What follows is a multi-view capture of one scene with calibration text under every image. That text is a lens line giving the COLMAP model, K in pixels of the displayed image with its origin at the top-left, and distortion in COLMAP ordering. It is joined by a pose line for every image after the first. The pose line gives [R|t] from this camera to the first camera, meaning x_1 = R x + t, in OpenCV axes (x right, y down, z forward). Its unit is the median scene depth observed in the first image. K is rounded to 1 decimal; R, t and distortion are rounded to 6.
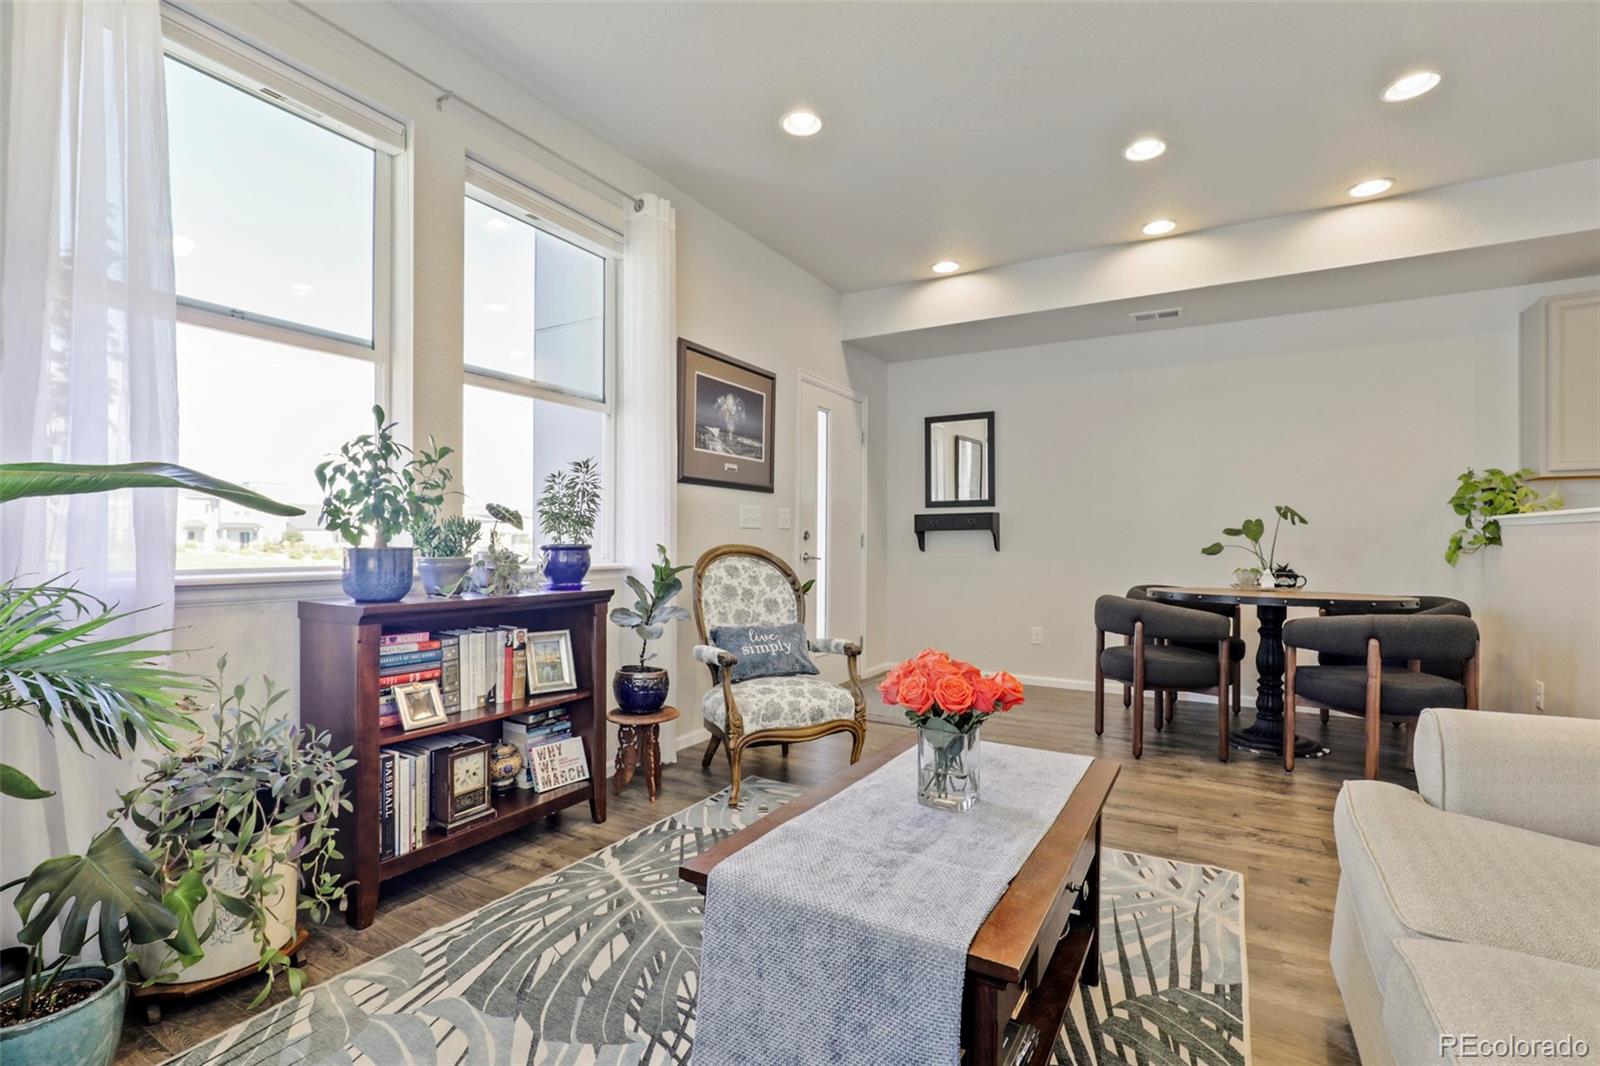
lens RADIAL K [[739.8, 0, 814.1], [0, 739.8, 547.3], [0, 0, 1]] dist [-0.026714, 0.010490]
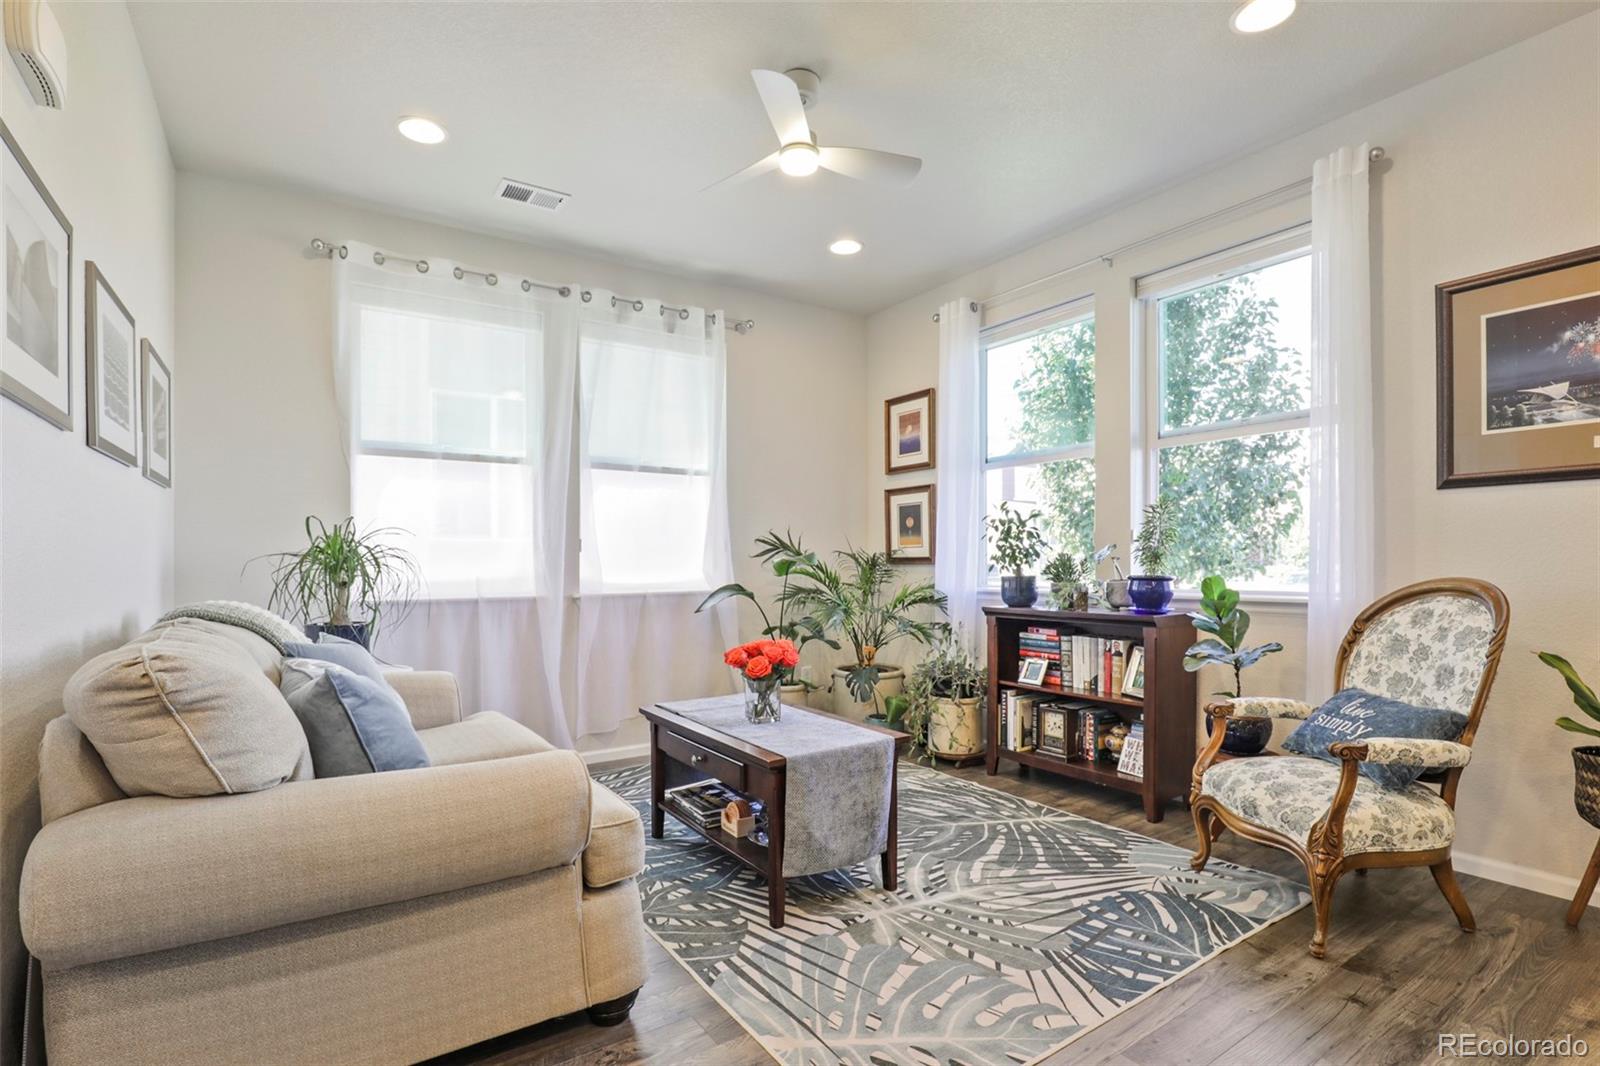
lens RADIAL K [[739.8, 0, 805.0], [0, 739.8, 573.4], [0, 0, 1]] dist [-0.026714, 0.010490]
pose [[-0.443181, 0.008832, -0.896389, 0.730028], [-0.001546, 0.999942, 0.010617, -0.014245], [0.896431, 0.006091, -0.443142, 0.784492]]
